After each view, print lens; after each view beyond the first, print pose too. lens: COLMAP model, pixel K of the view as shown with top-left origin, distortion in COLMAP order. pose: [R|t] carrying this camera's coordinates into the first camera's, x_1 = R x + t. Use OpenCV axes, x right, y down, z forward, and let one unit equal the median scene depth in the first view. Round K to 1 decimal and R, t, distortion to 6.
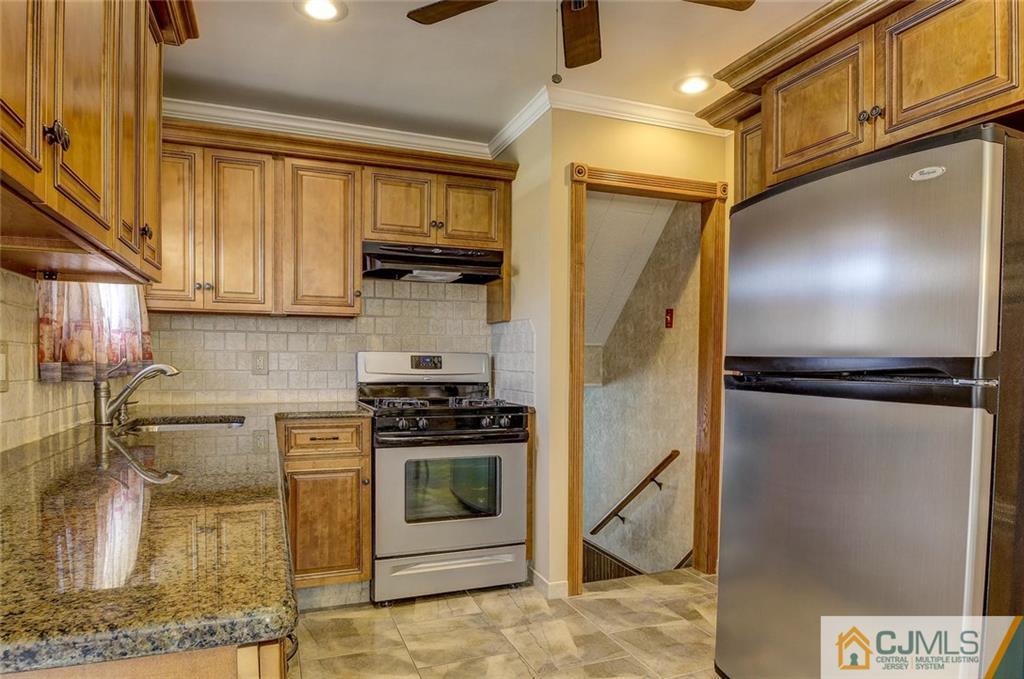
lens RADIAL K [[564.6, 0, 488.8], [0, 564.6, 364.5], [0, 0, 1]] dist [-0.021530, -0.000618]
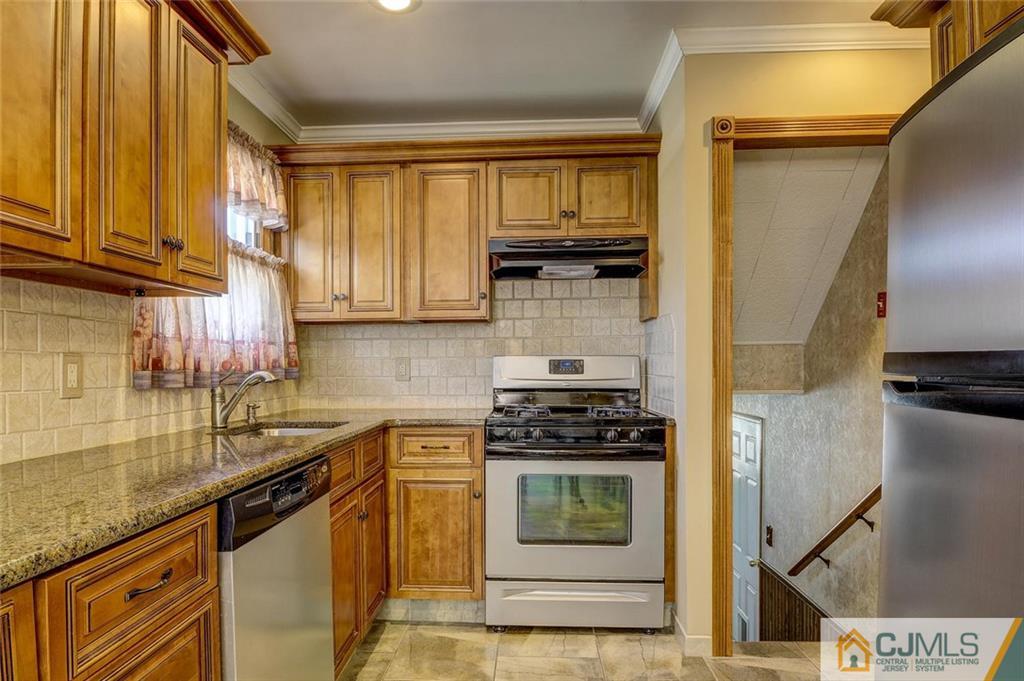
lens RADIAL K [[564.6, 0, 488.8], [0, 564.6, 365.5], [0, 0, 1]] dist [-0.021530, -0.000618]
pose [[0.921813, -0.012563, -0.387431, 0.148393], [0.010012, 0.999913, -0.008601, 0.000847], [0.387505, 0.004050, 0.921859, 0.126544]]
